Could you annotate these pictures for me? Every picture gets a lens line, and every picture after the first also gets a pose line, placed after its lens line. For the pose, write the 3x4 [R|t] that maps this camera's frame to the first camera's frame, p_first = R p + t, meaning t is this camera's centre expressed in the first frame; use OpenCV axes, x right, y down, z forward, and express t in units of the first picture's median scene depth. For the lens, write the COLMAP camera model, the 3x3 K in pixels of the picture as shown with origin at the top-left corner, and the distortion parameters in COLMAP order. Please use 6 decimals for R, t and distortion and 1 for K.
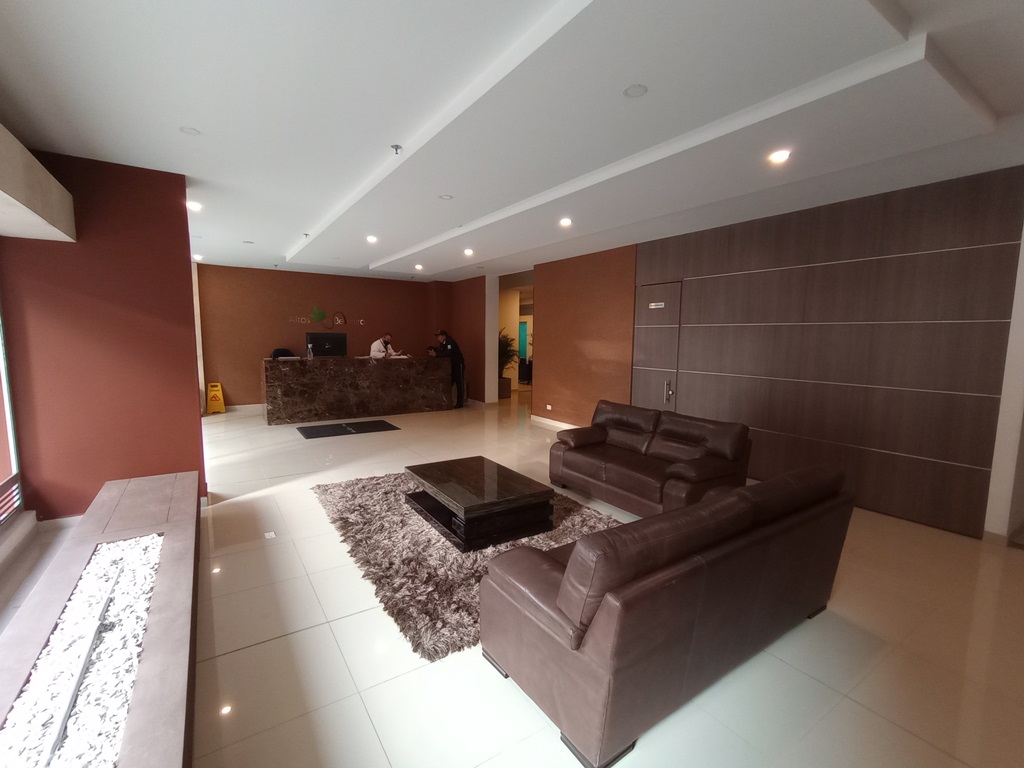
lens RADIAL K [[465.1, 0, 512.4], [0, 465.1, 385.6], [0, 0, 1]] dist [0.013482, -0.001406]
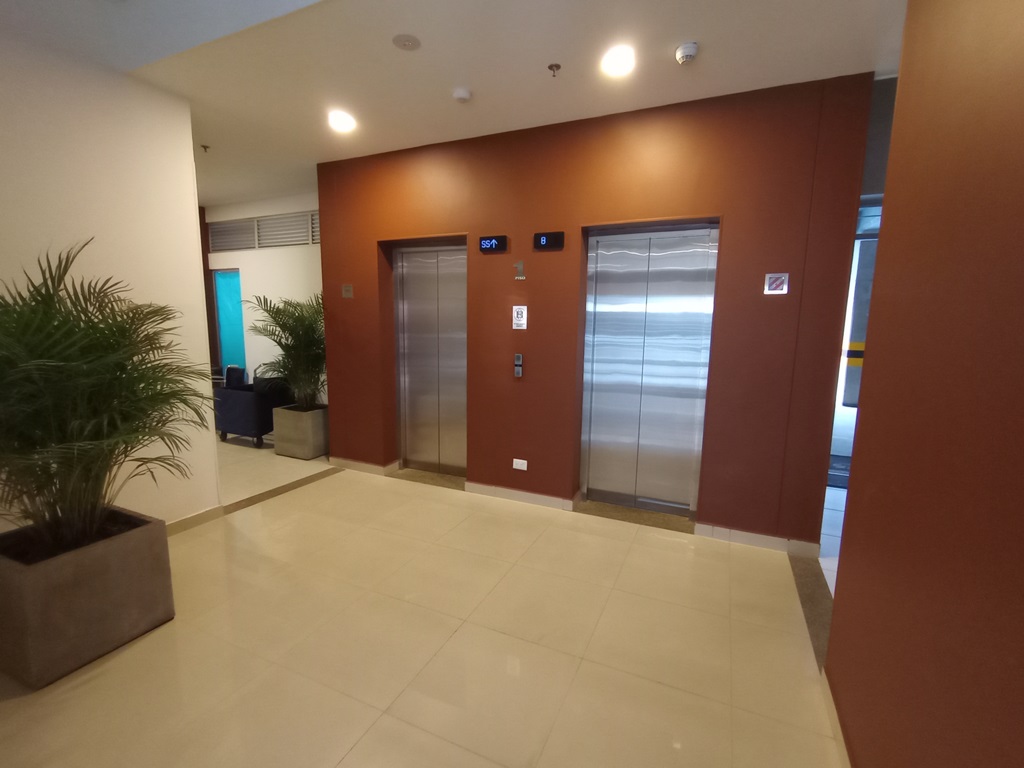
lens RADIAL K [[465.1, 0, 512.6], [0, 465.1, 385.3], [0, 0, 1]] dist [0.013482, -0.001406]
pose [[0.850204, -0.072896, 0.521381, 0.016797], [0.051658, 0.997139, 0.055175, -0.058487], [-0.523912, -0.019976, 0.851538, 0.615839]]
